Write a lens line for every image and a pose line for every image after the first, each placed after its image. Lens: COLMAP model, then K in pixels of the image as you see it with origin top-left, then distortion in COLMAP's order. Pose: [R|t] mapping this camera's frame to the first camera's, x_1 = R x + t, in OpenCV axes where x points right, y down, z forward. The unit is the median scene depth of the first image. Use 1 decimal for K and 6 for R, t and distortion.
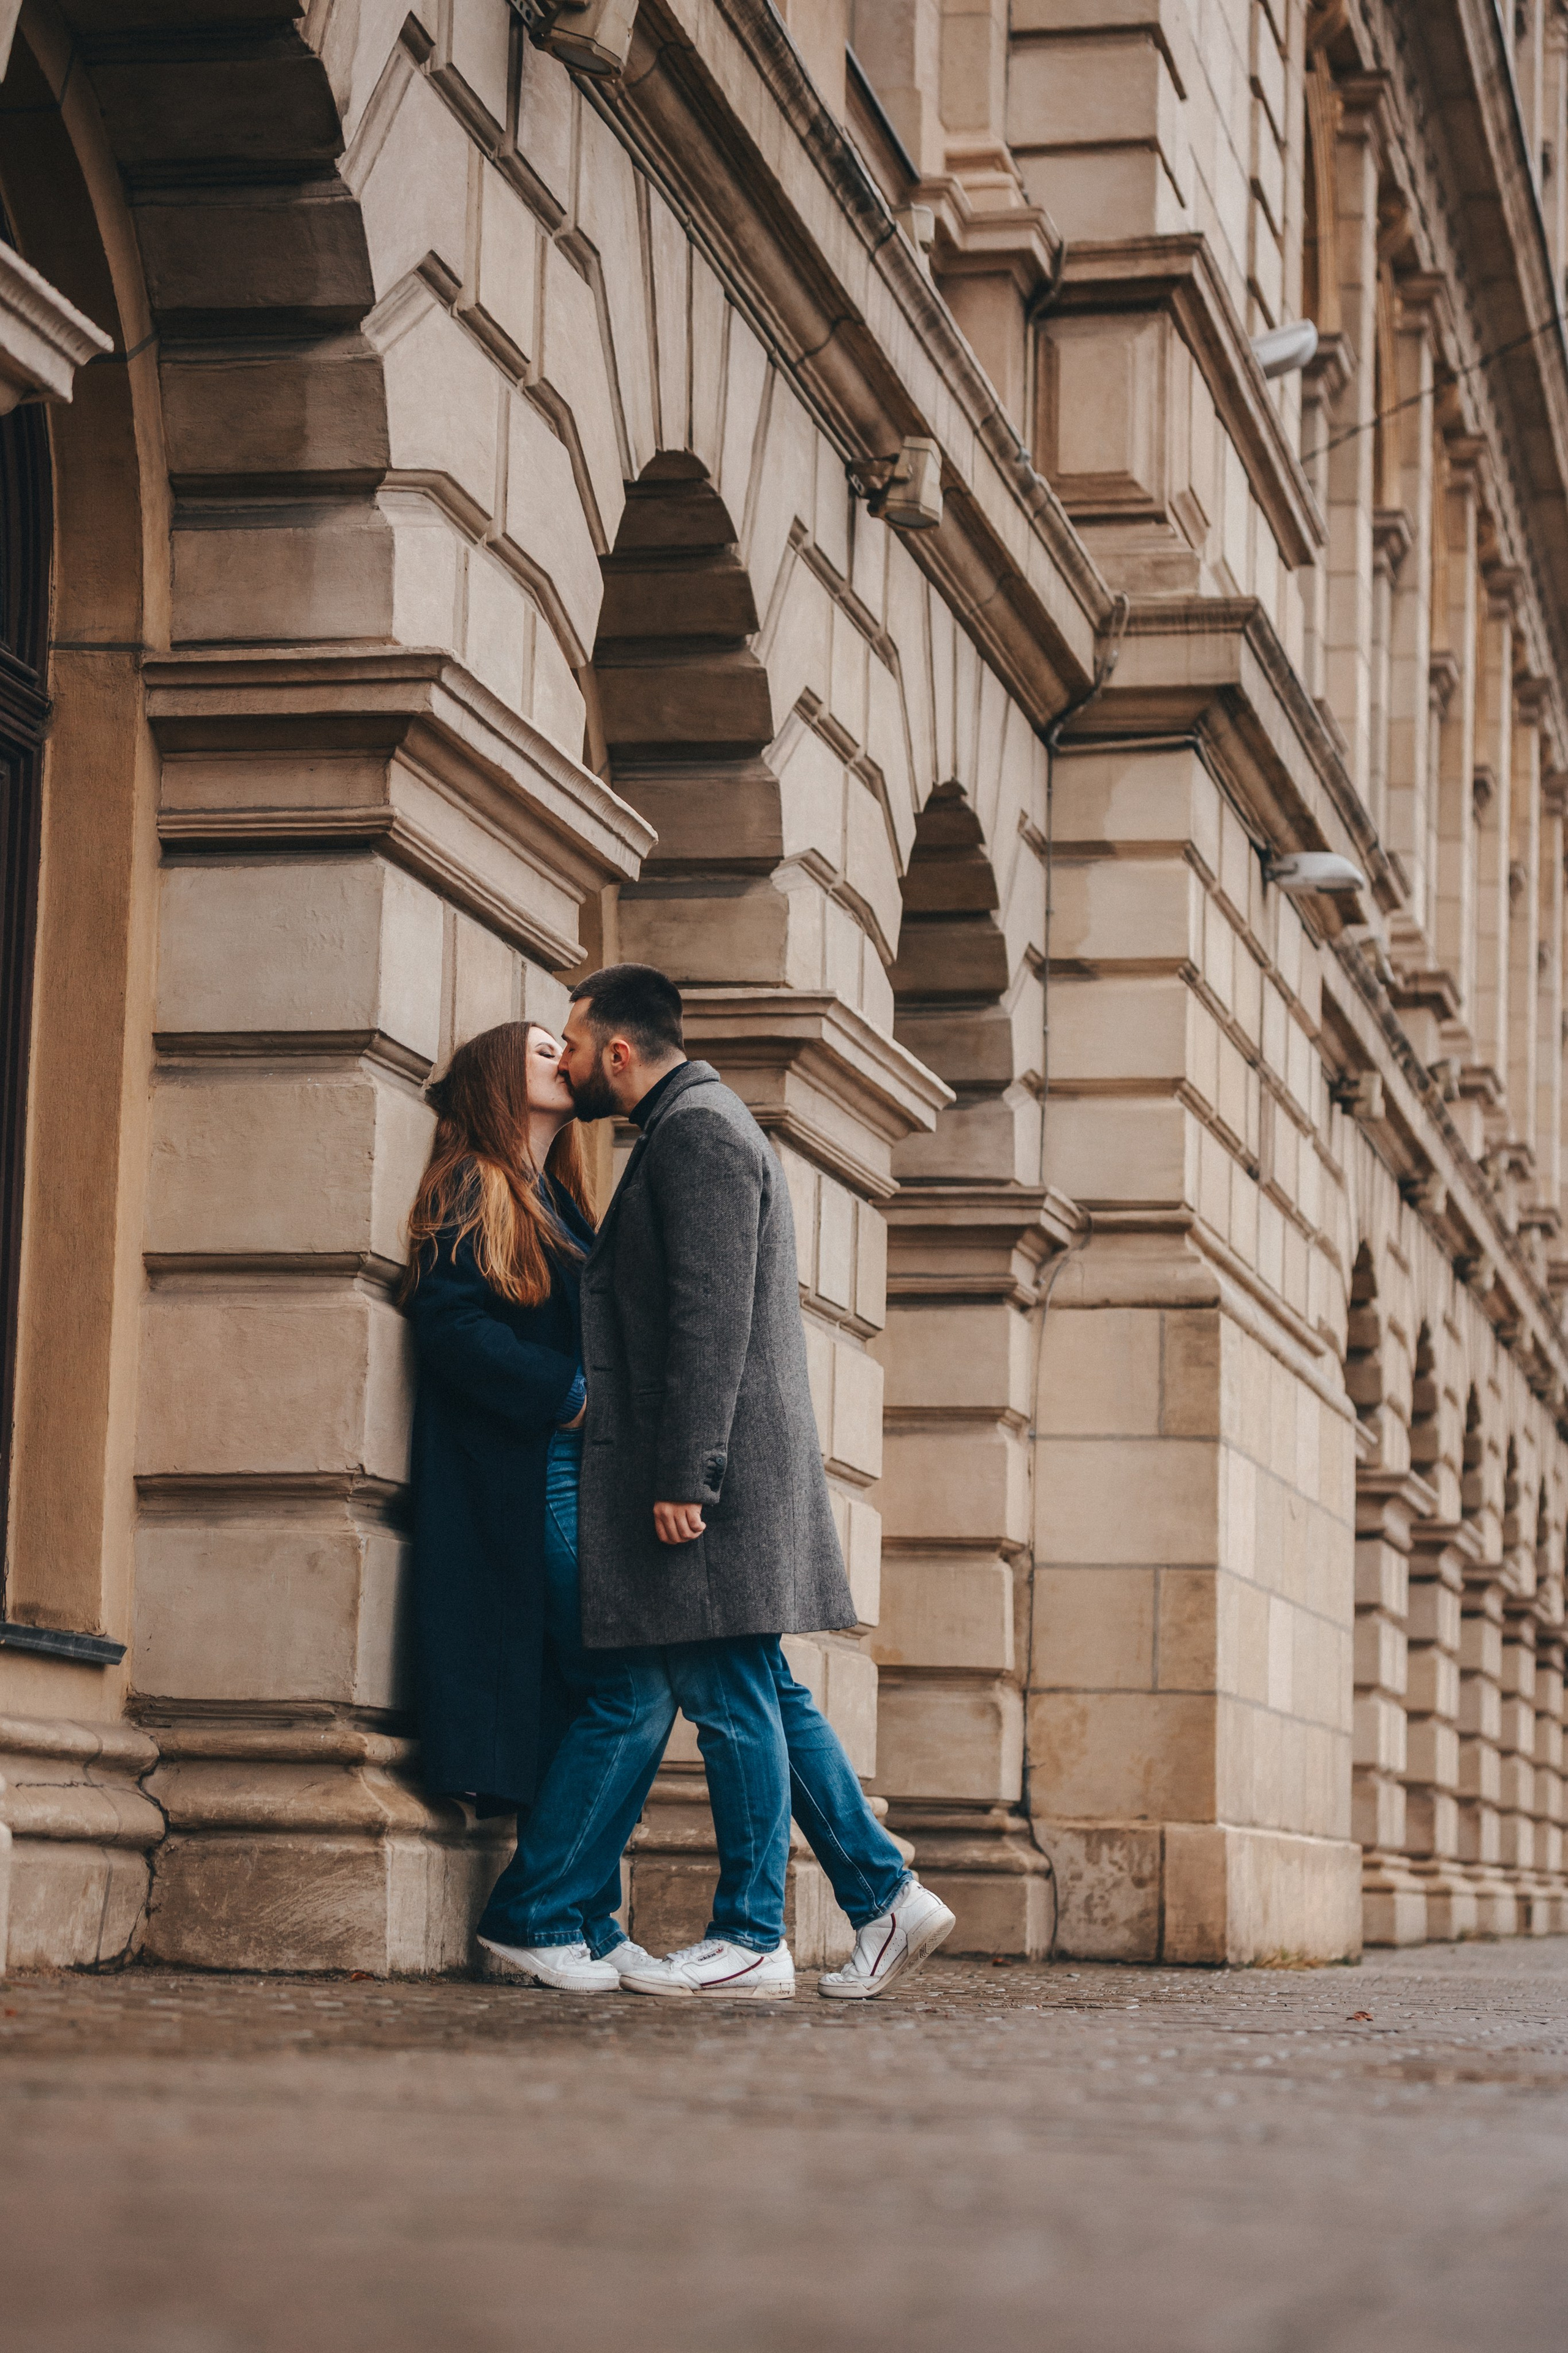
lens RADIAL K [[4945.8, 0, 786.8], [0, 4945.8, 1190.0], [0, 0, 1]] dist [0.053140, 0.000000]
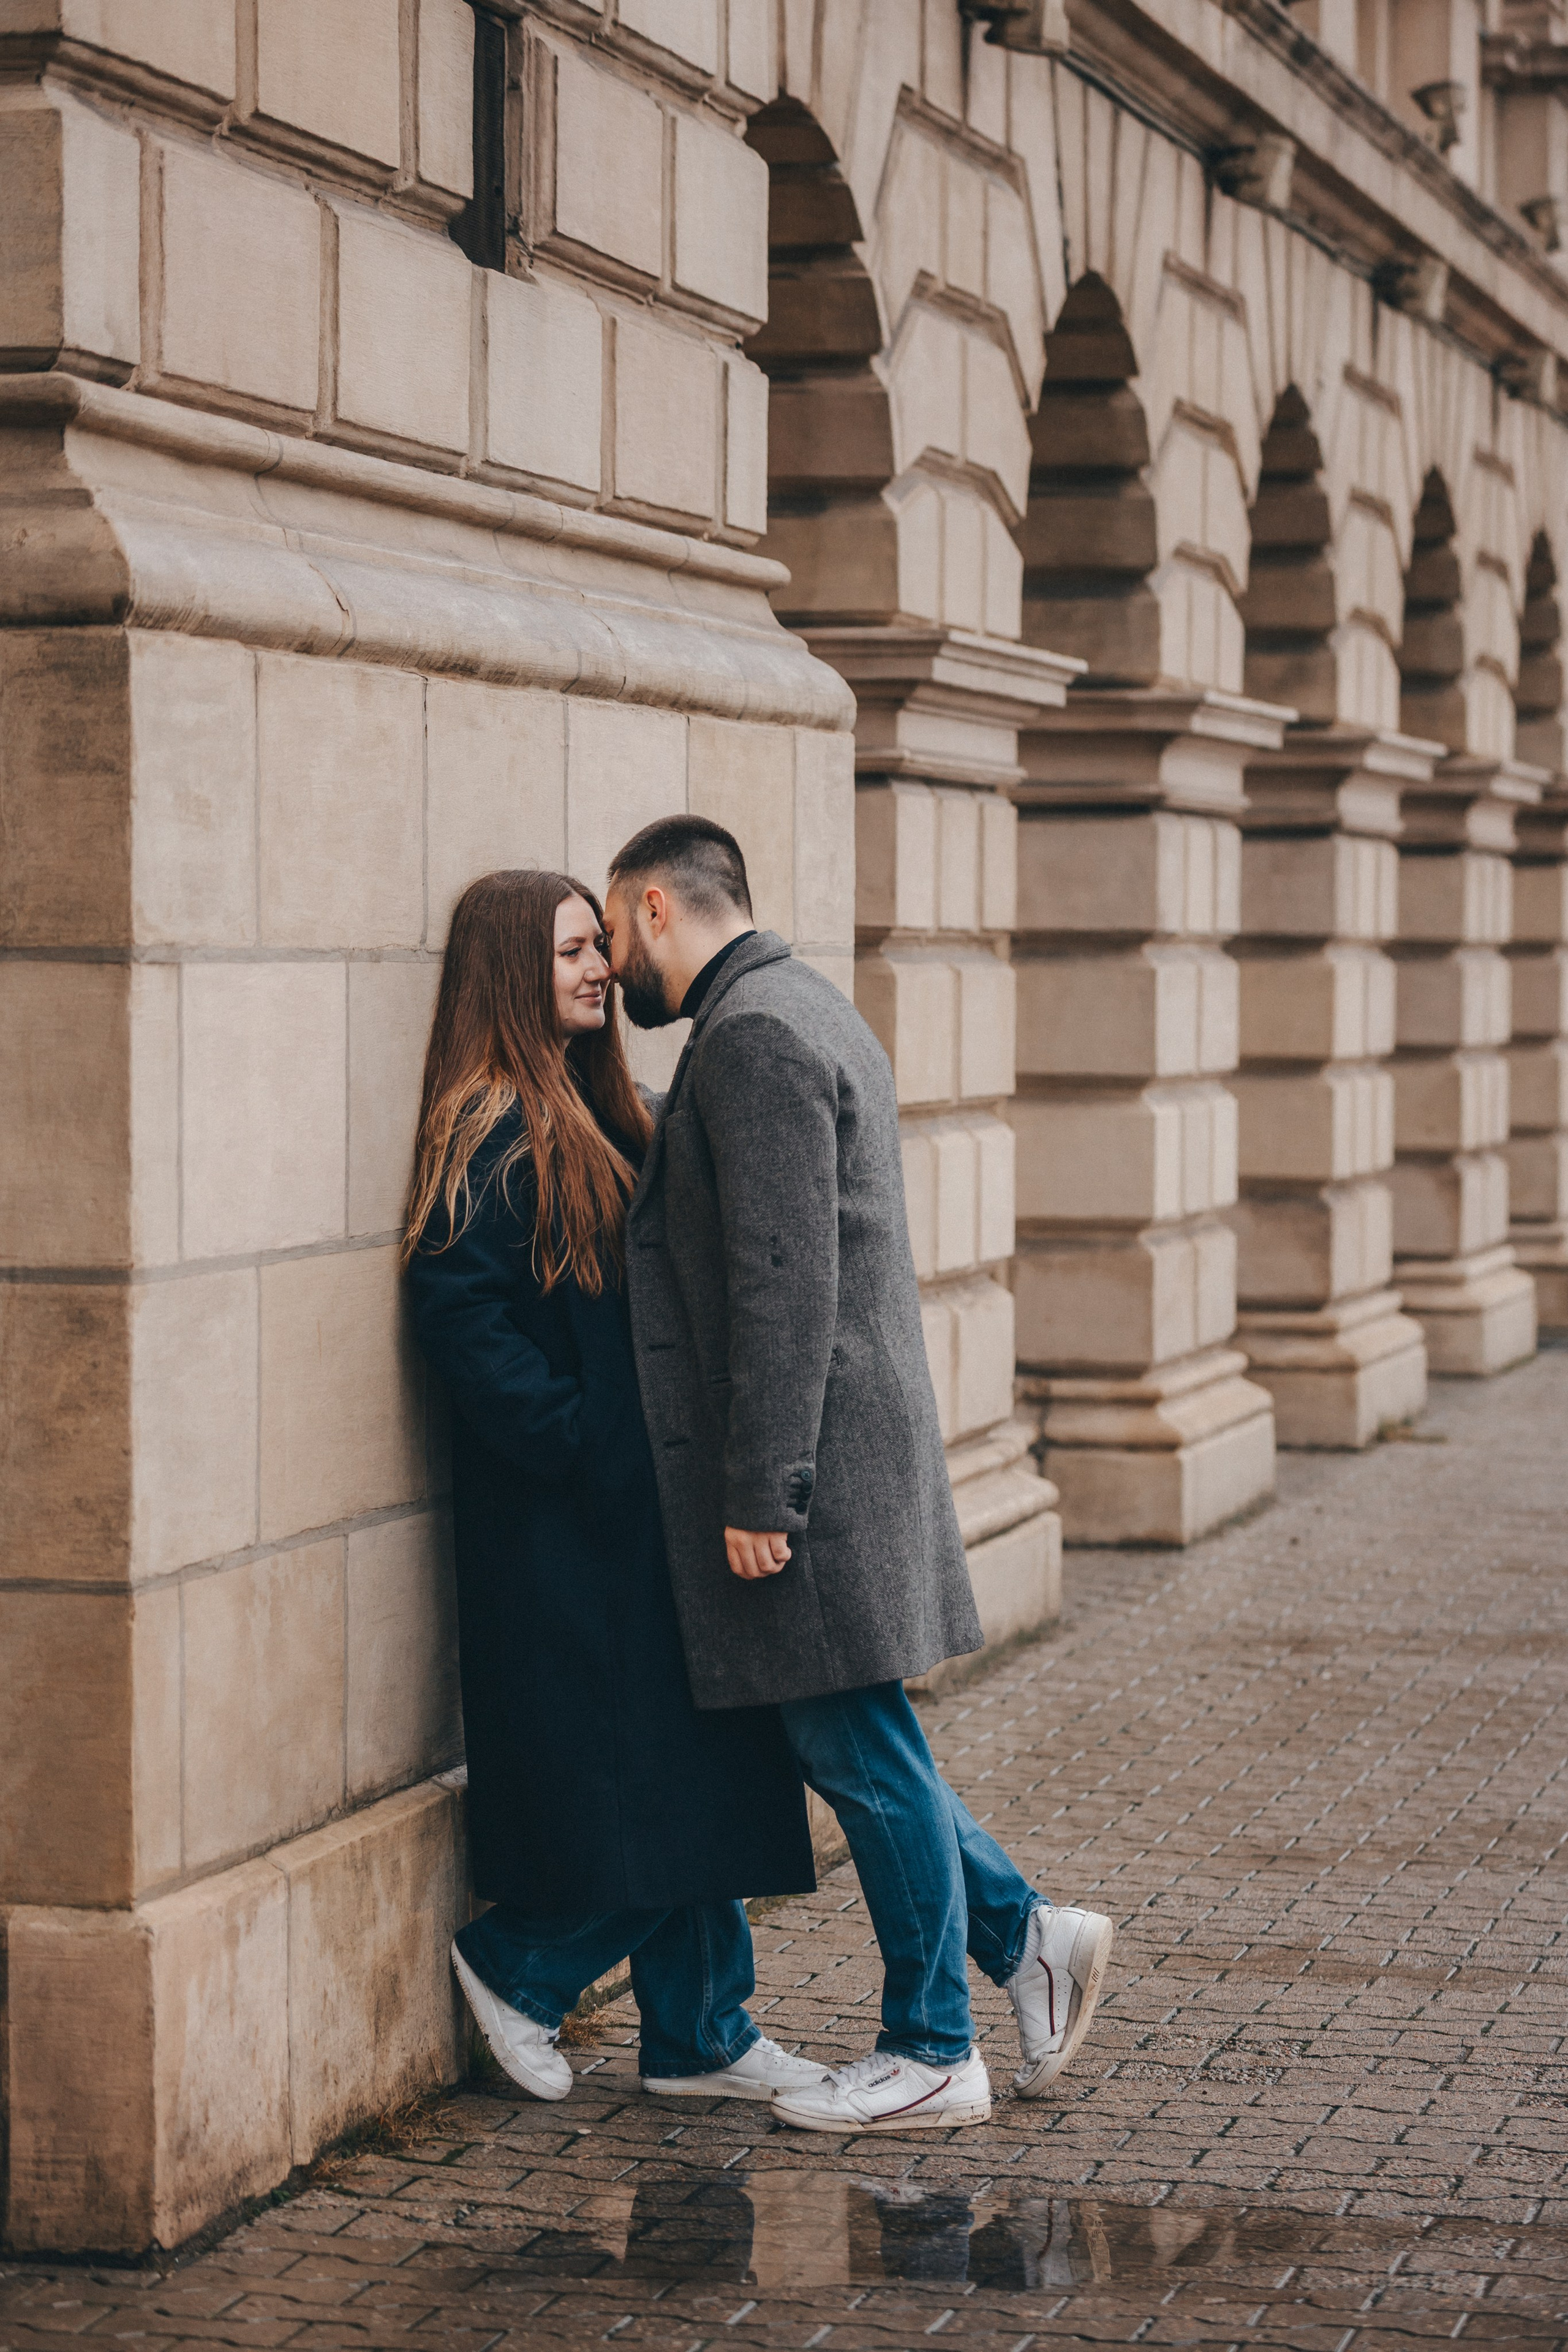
lens RADIAL K [[6138.2, 0, 781.1], [0, 6138.2, 1165.3], [0, 0, 1]] dist [-0.009107, 0.000000]
pose [[0.999446, -0.020848, -0.025929, 0.152192], [0.025061, 0.984336, 0.174512, -0.017882], [0.021885, -0.175065, 0.984314, 0.512819]]
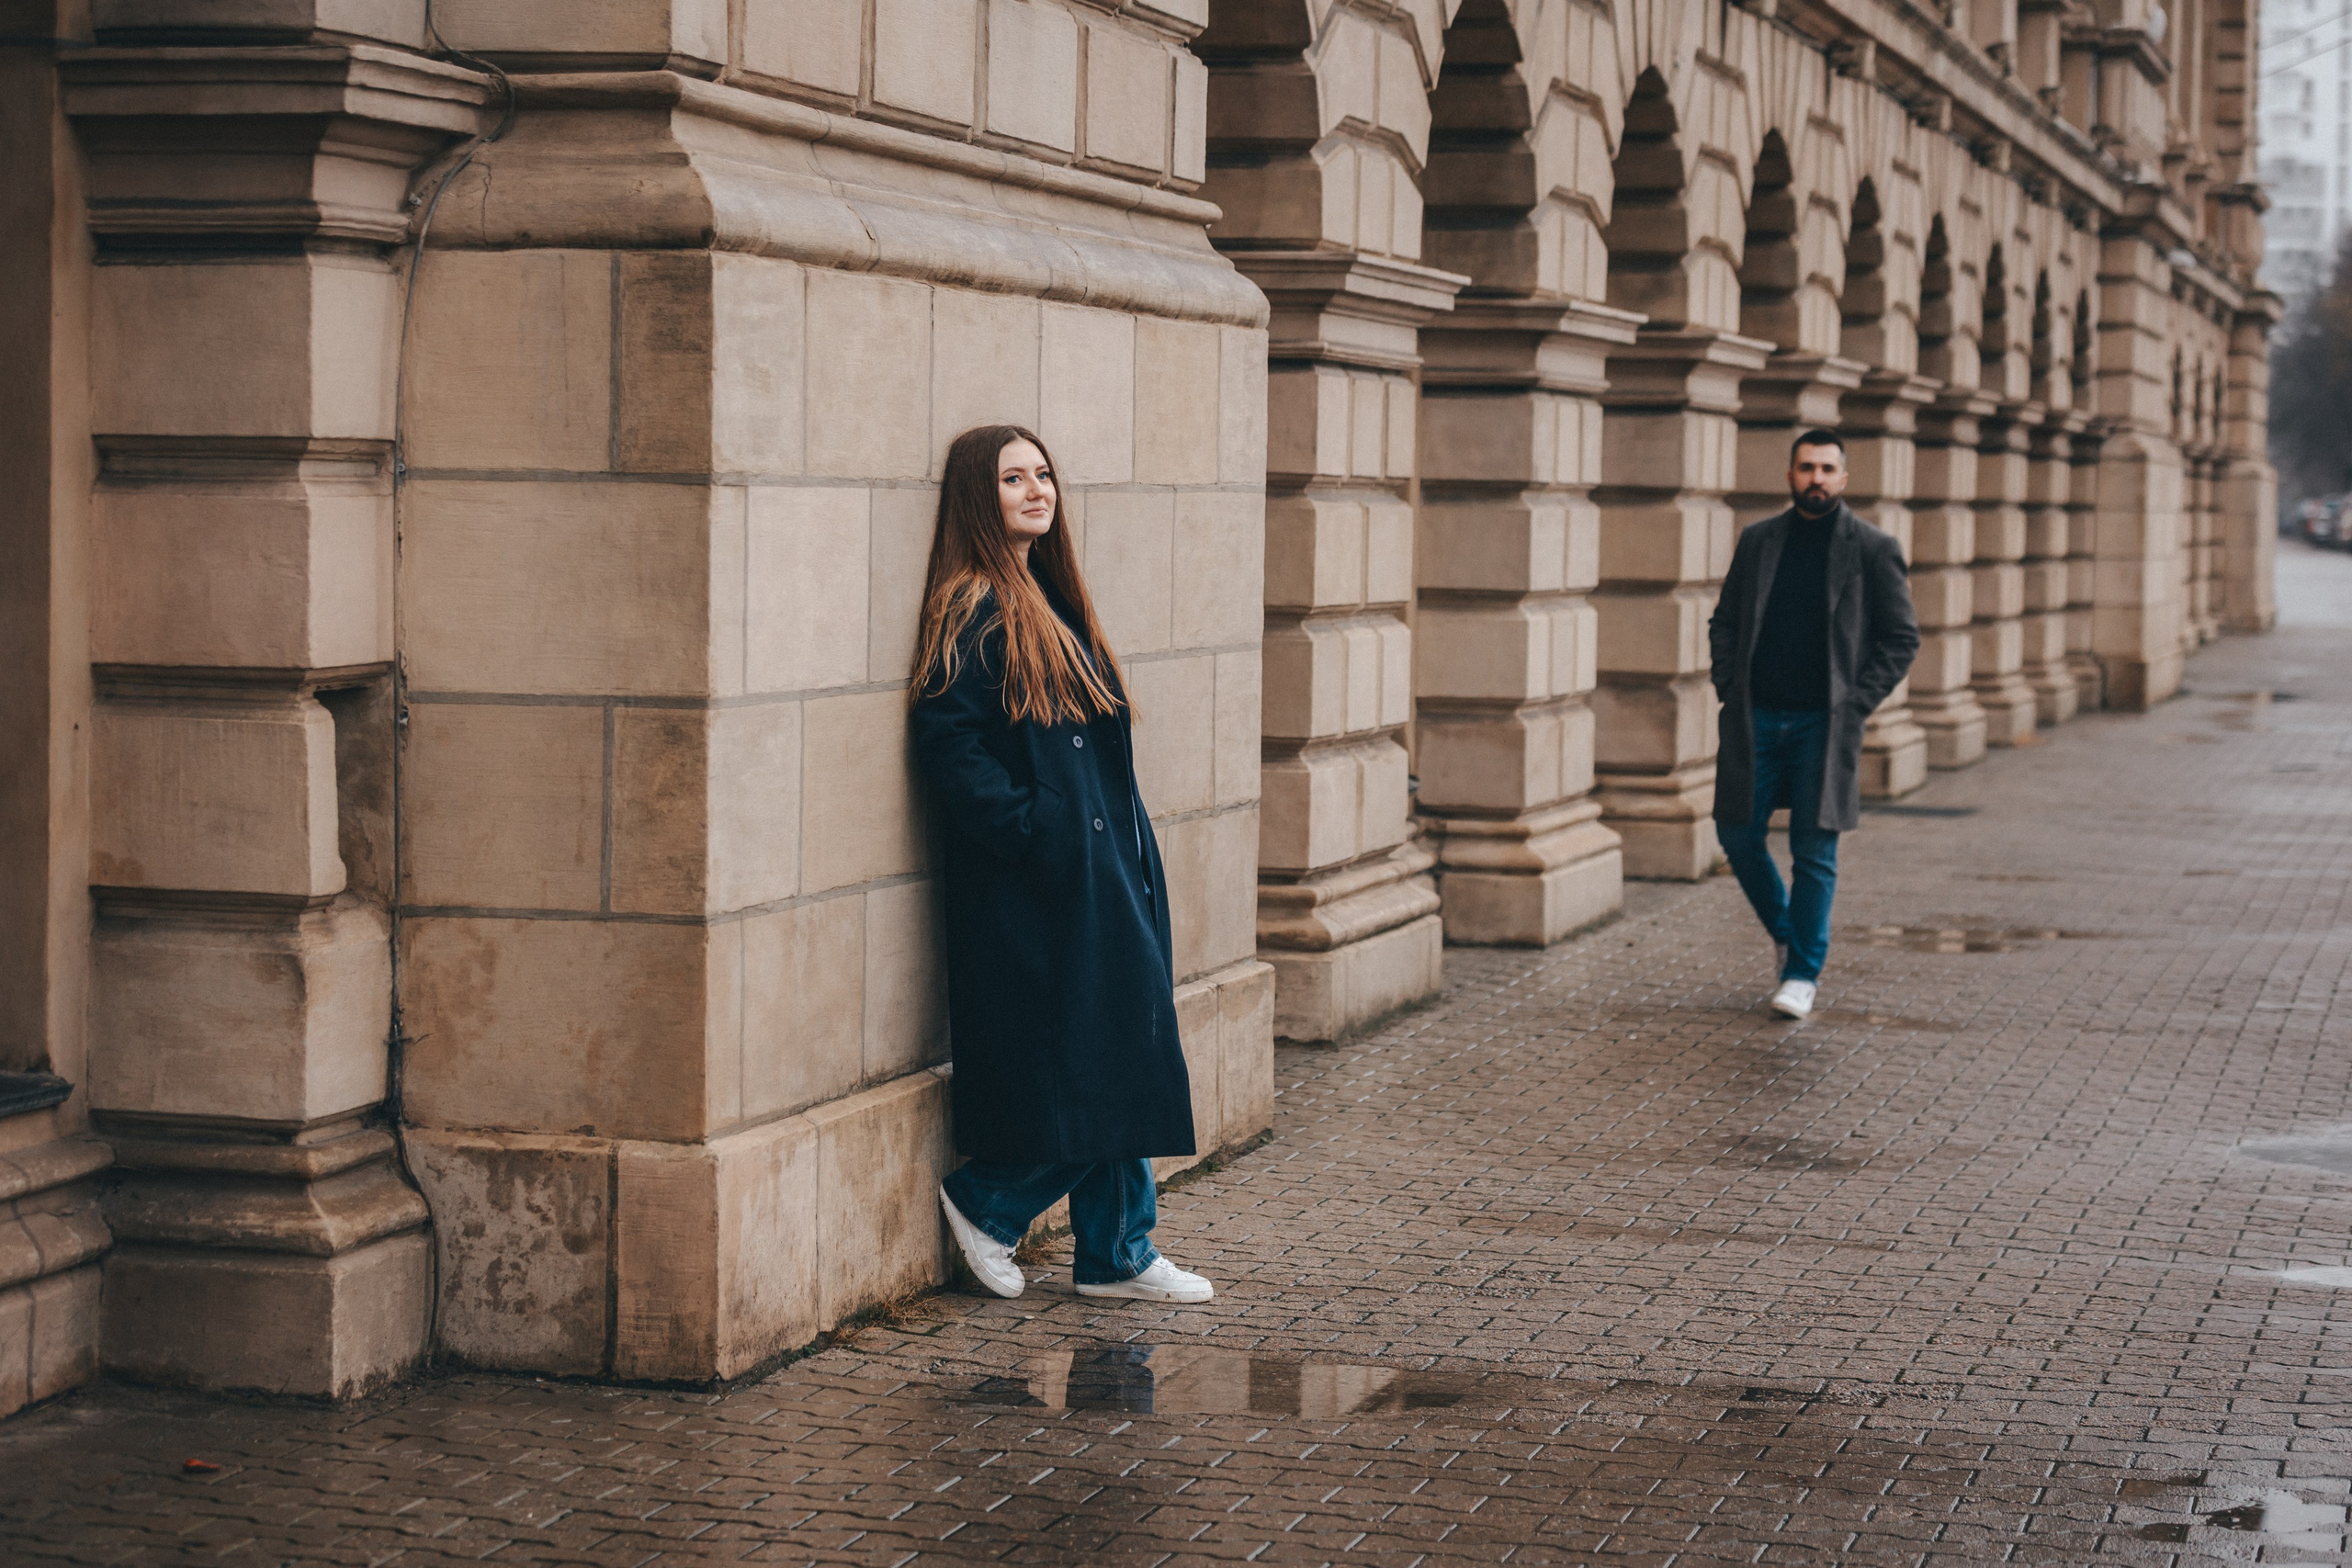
lens RADIAL K [[4951.1, 0, 1176.9], [0, 4951.1, 780.4], [0, 0, 1]] dist [-0.024237, 0.000000]
pose [[0.998426, -0.005655, -0.055793, 0.172790], [0.016440, 0.980706, 0.194794, -0.025962], [0.053615, -0.195405, 0.979256, 0.437452]]
